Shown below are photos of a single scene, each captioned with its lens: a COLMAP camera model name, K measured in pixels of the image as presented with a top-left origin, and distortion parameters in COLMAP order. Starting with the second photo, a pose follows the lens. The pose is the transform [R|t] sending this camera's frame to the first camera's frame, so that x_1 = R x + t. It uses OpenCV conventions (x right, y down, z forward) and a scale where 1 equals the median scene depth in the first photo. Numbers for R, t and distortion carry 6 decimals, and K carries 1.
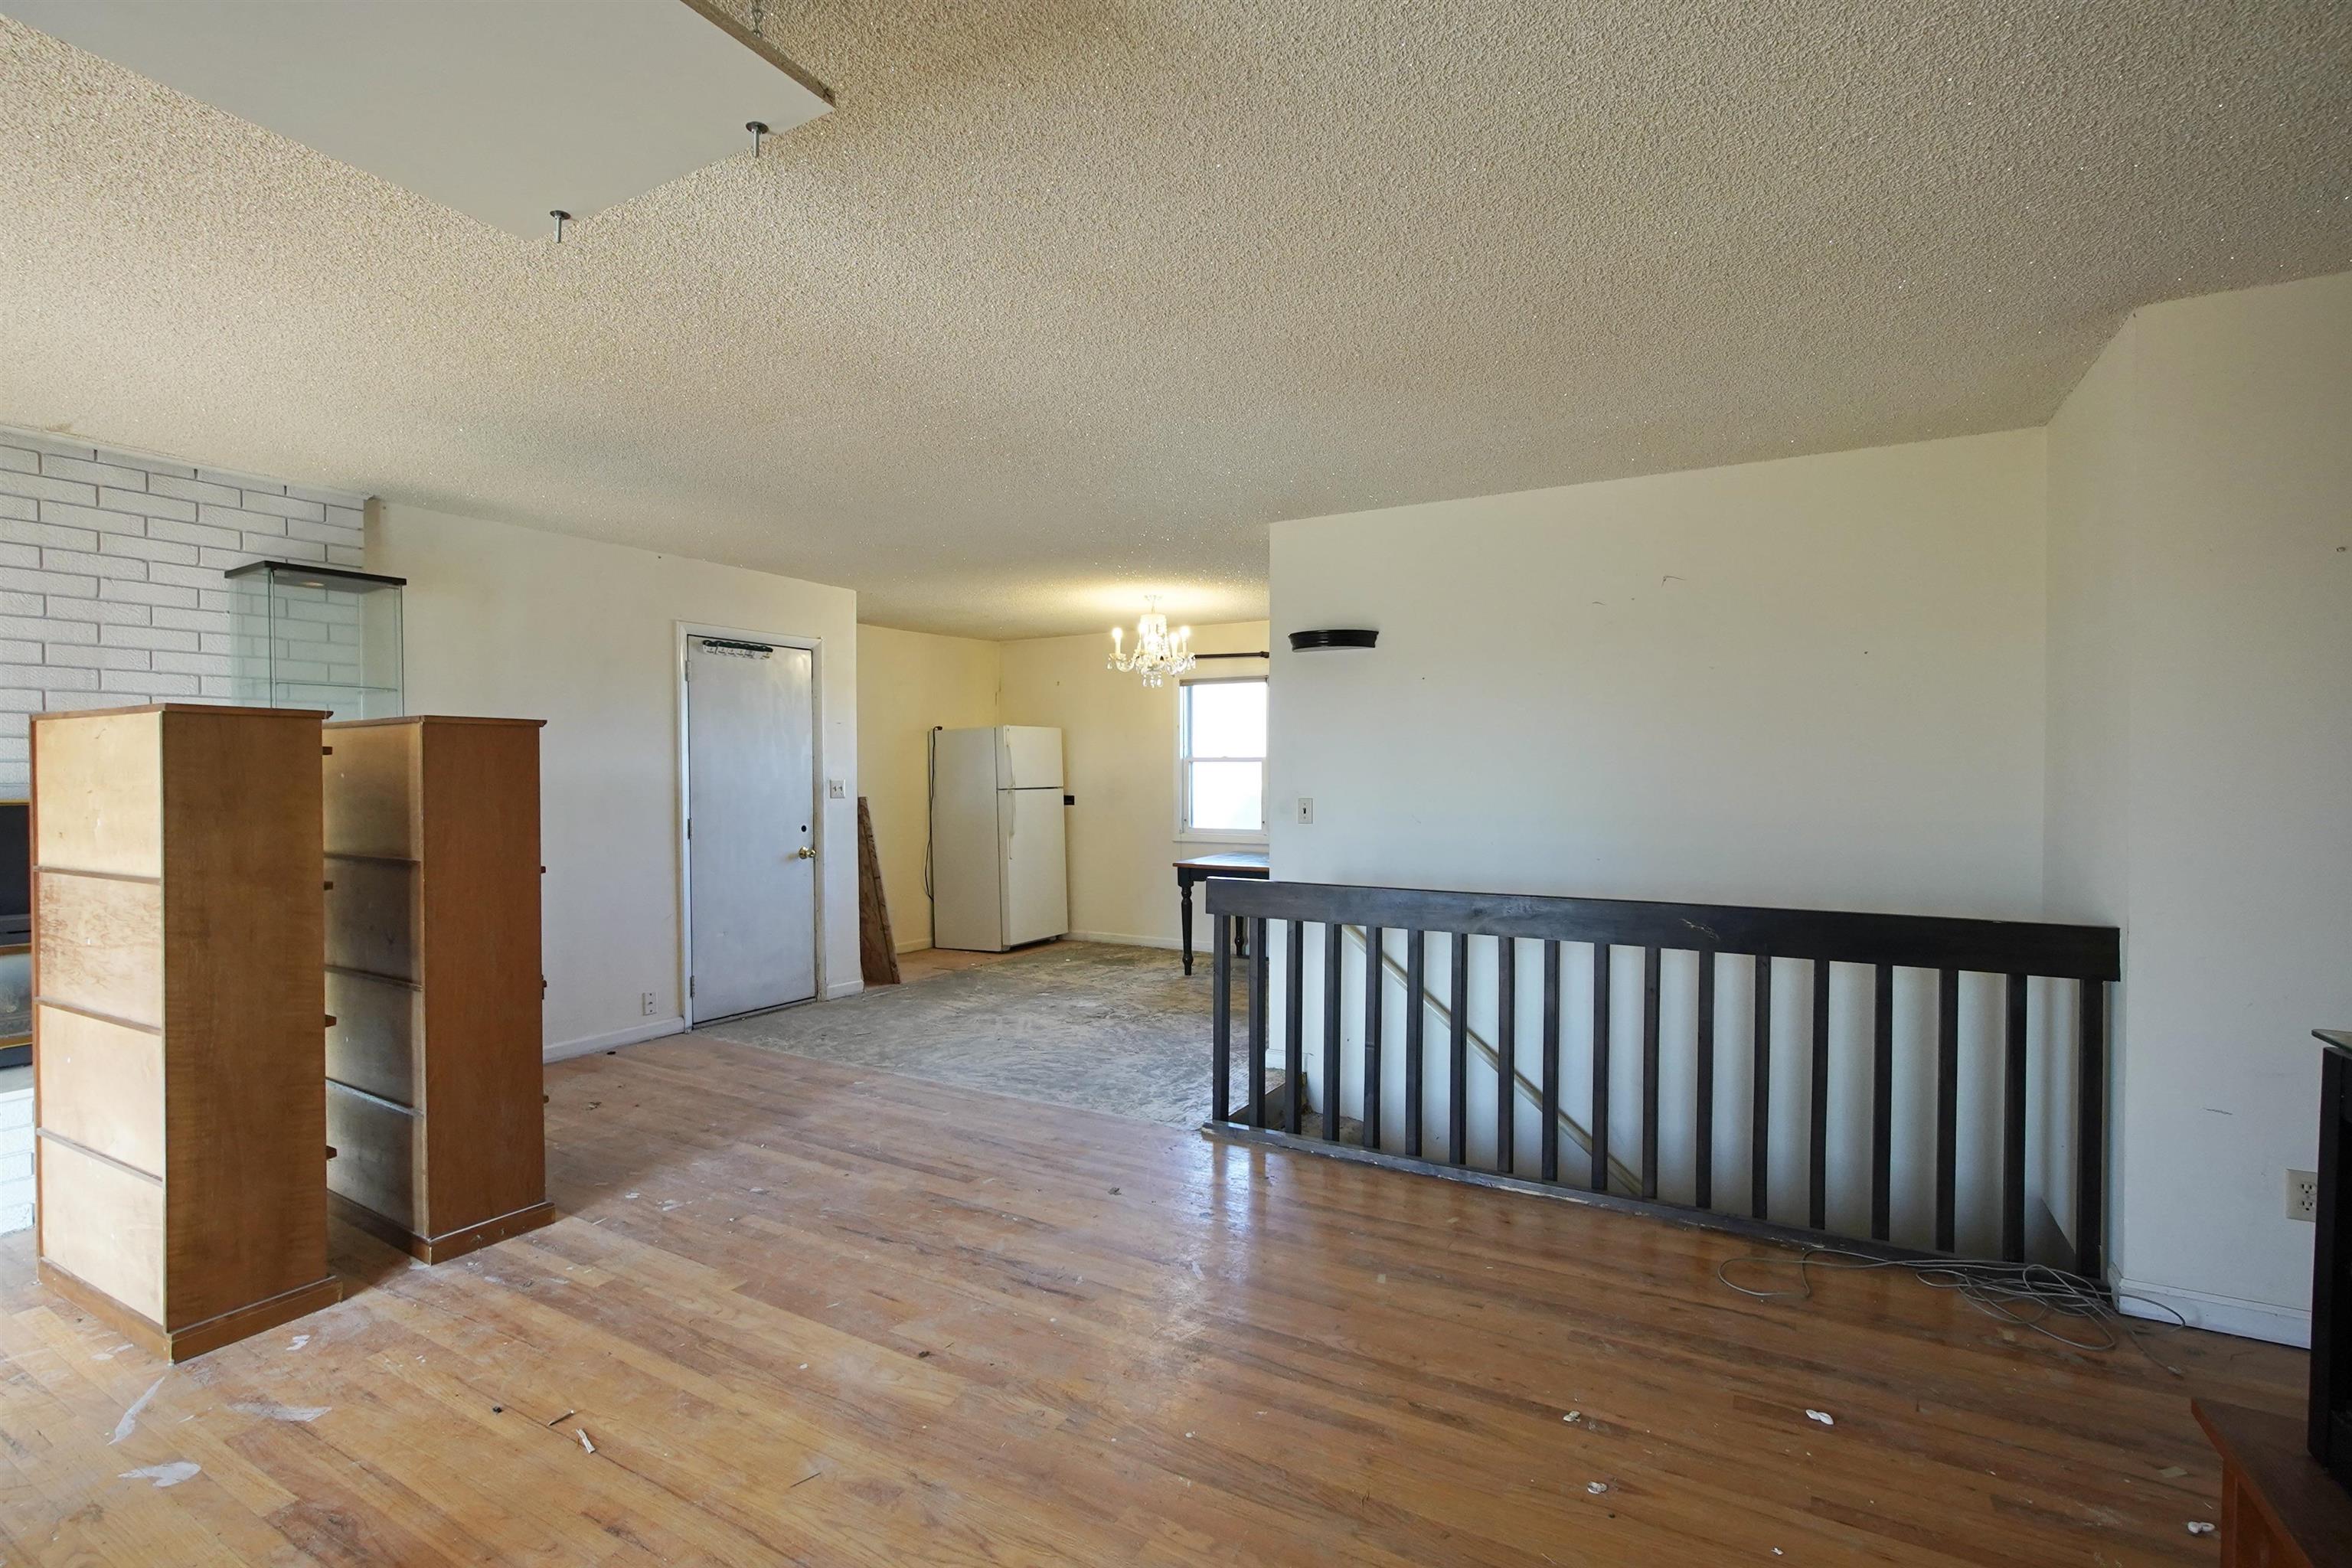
lens RADIAL K [[1085.4, 0, 1182.1], [0, 1085.4, 797.6], [0, 0, 1]] dist [-0.027015, 0.013852]
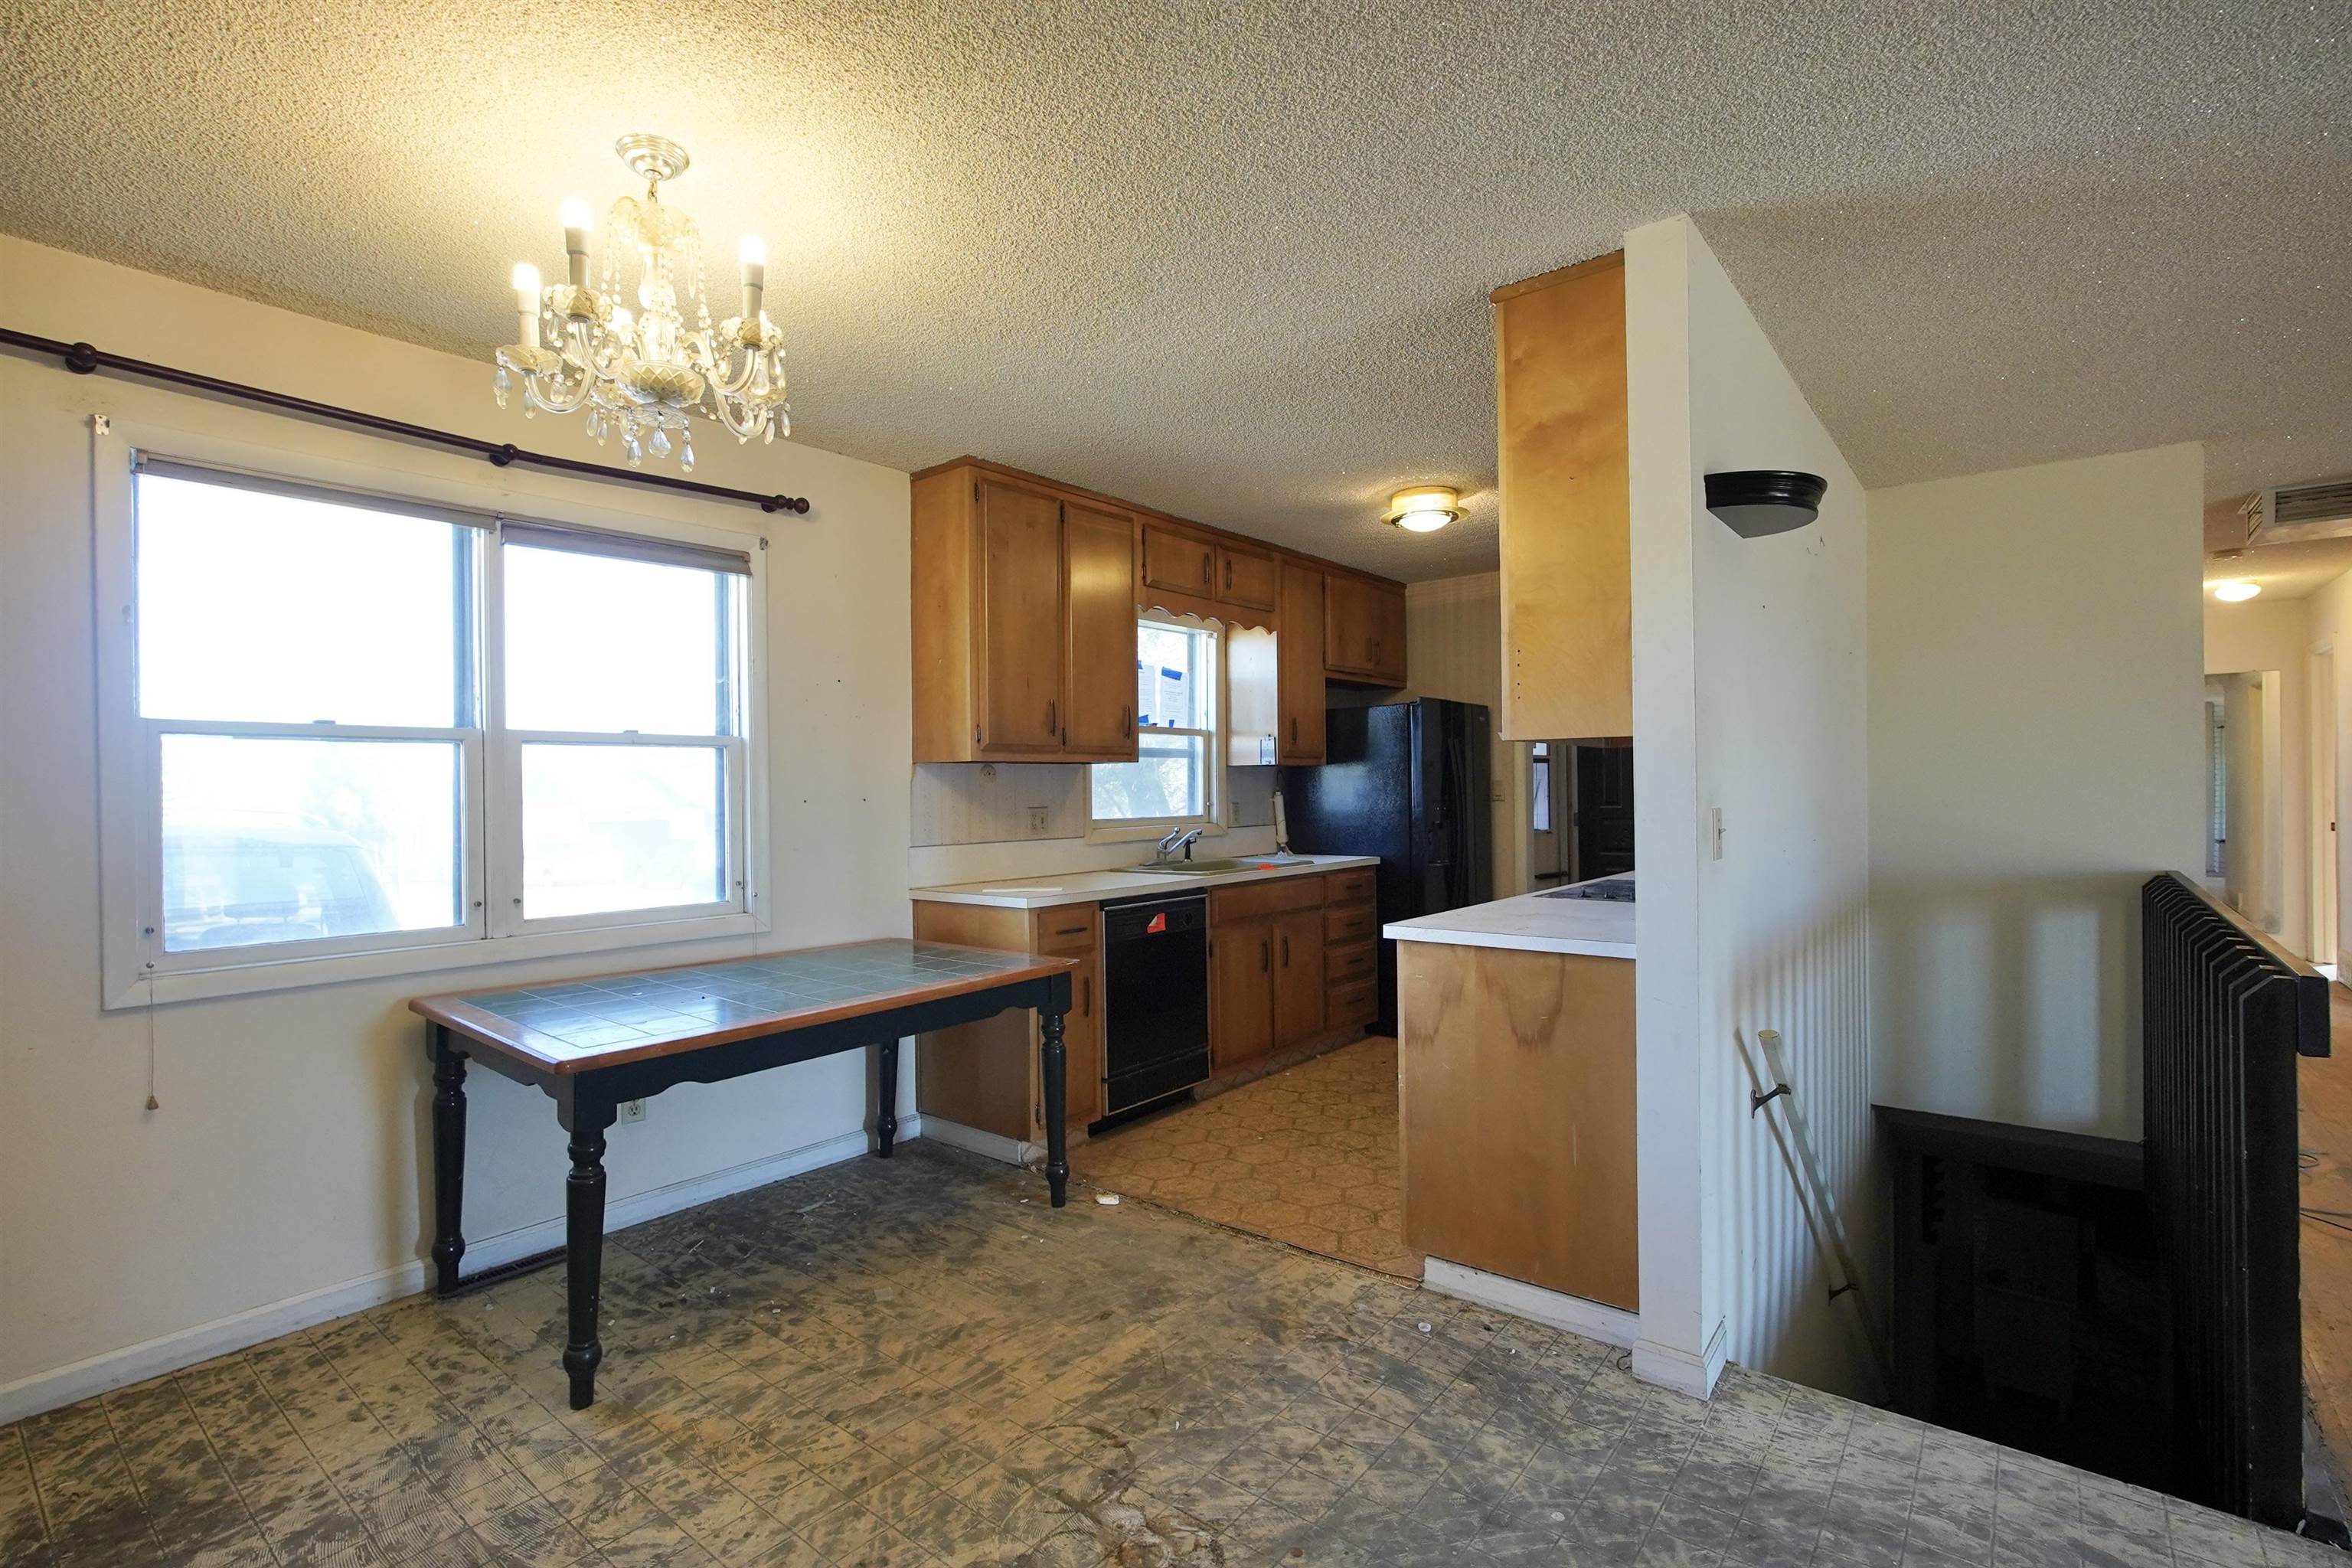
lens RADIAL K [[1080.3, 0, 1174.3], [0, 1080.3, 788.7], [0, 0, 1]] dist [-0.026789, 0.013732]
pose [[0.161567, -0.008024, 0.986829, -0.433977], [0.031203, 0.999509, 0.003018, -0.017884], [-0.986368, 0.030305, 0.161738, 1.235756]]
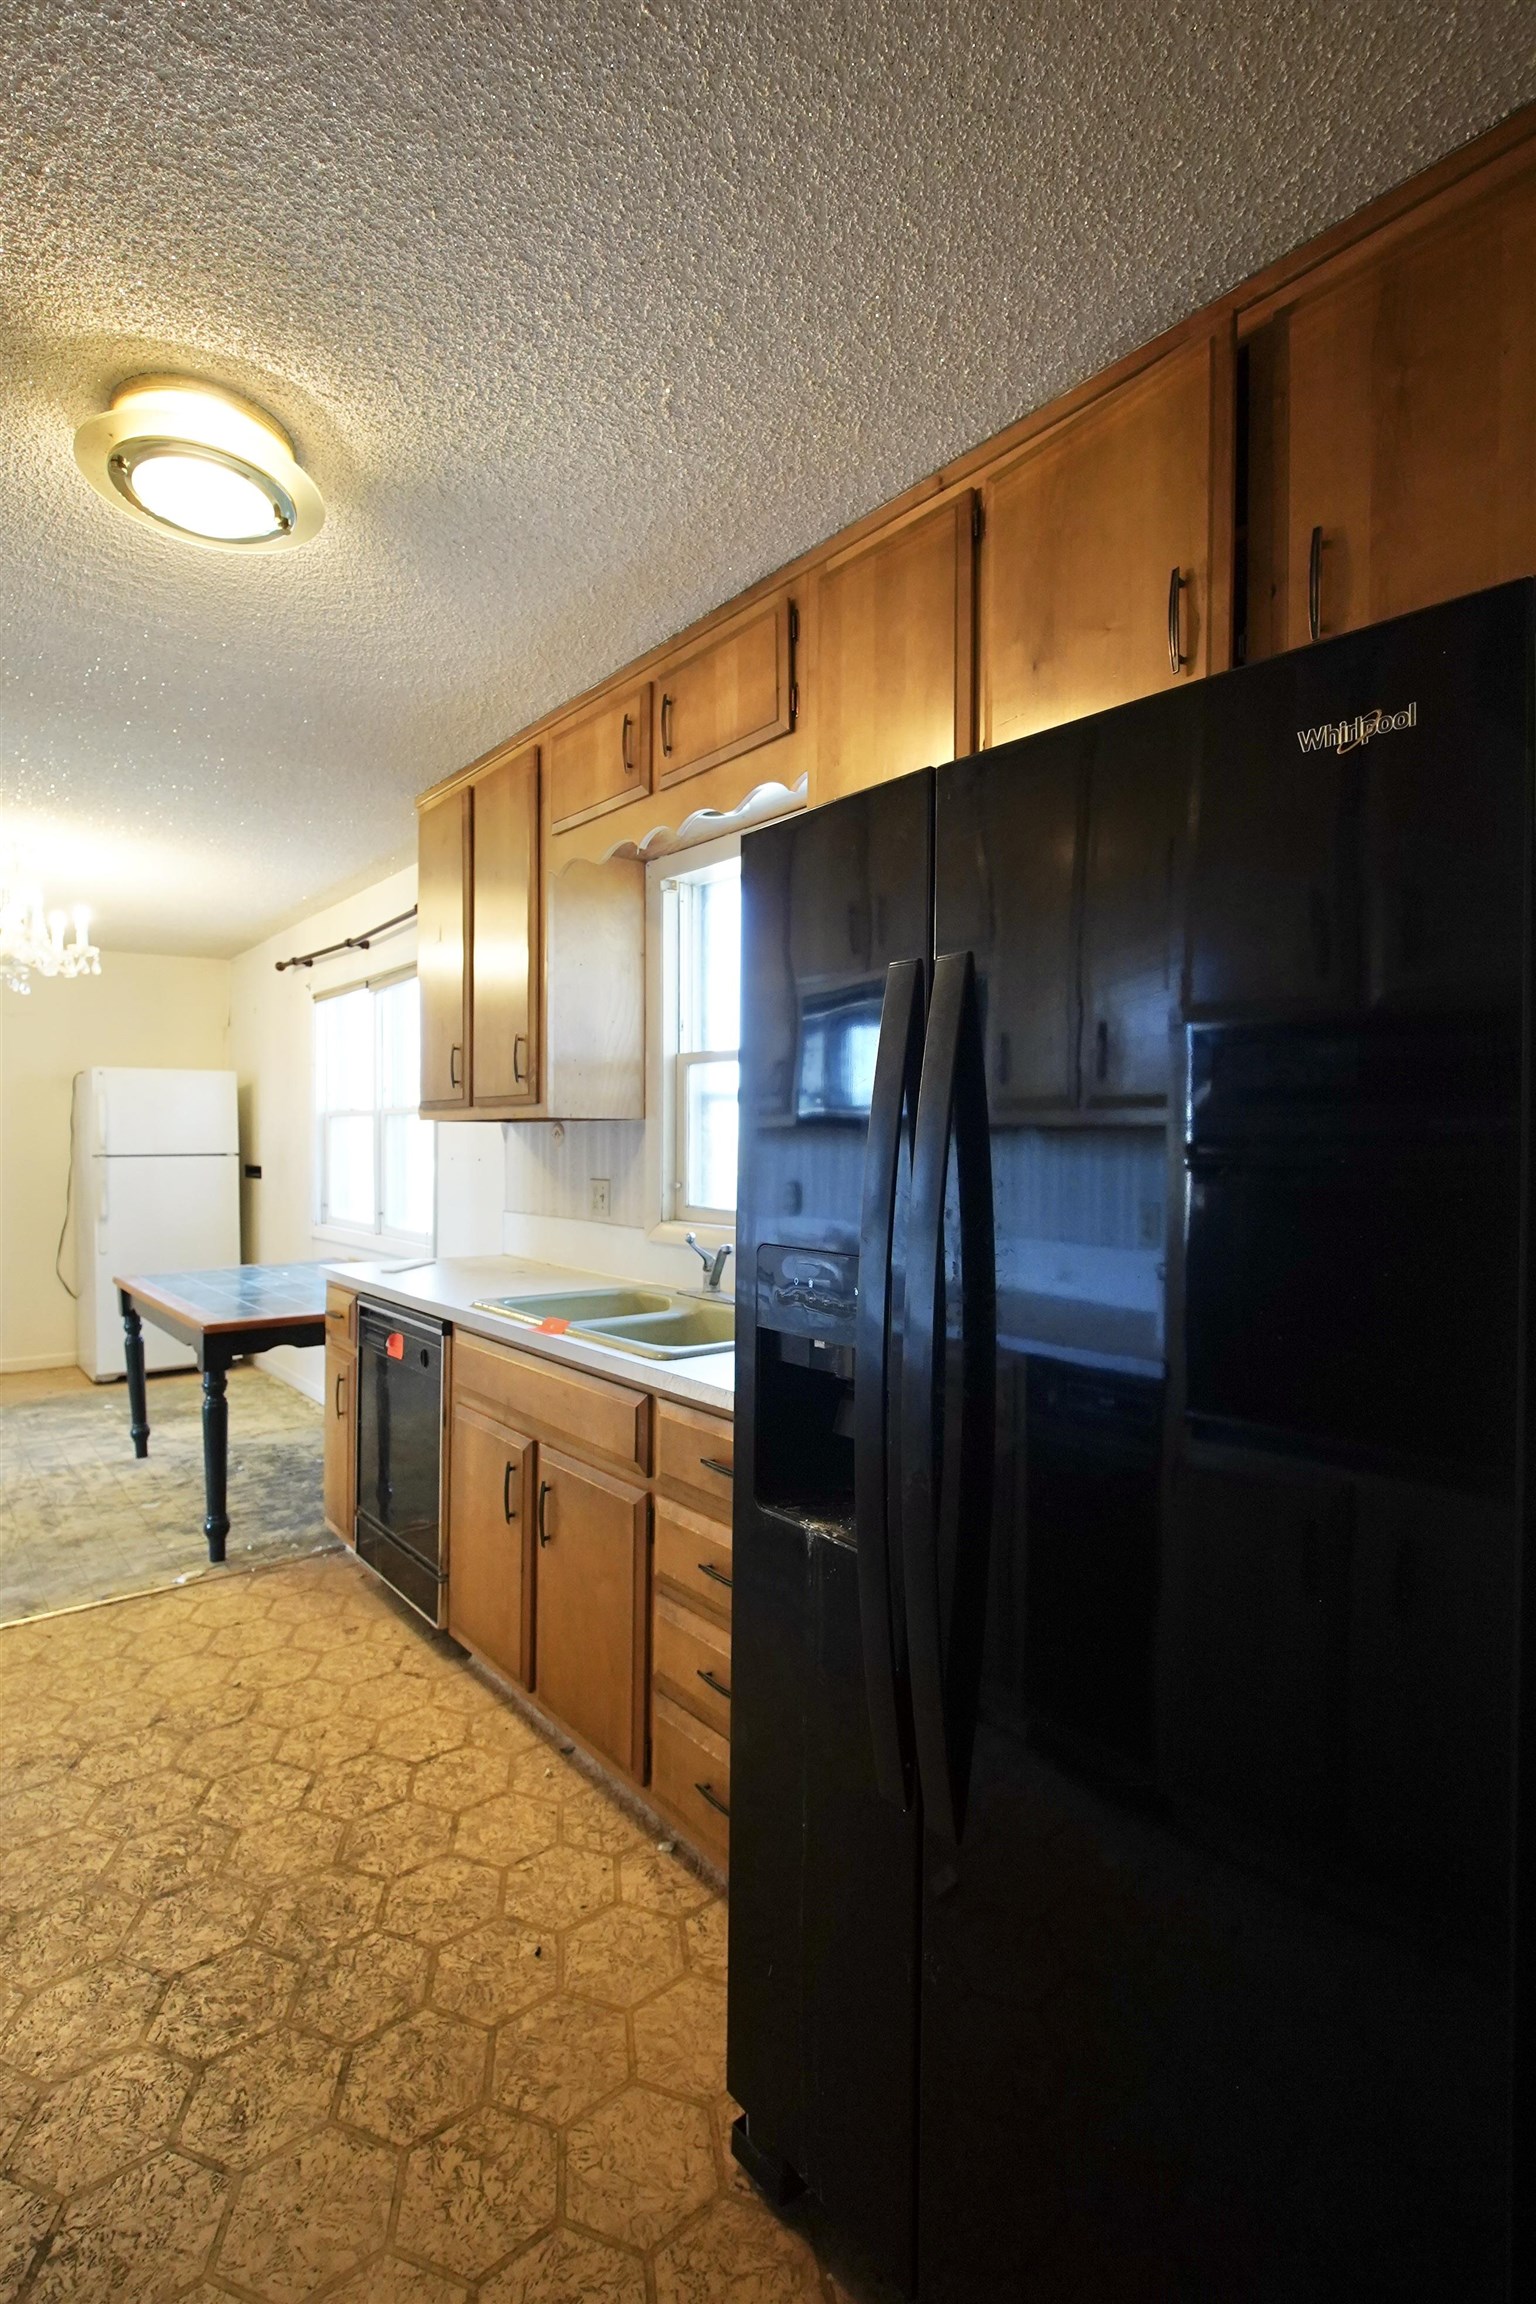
lens RADIAL K [[1054.6, 0, 768.8], [0, 1054.6, 1144.7], [0, 0, 1]] dist [-0.018688, 0.009156]
pose [[0.940659, 0.002412, -0.339343, 0.874537], [-0.008858, 0.999809, -0.017448, -0.013569], [0.339236, 0.019418, 0.940501, 0.882479]]
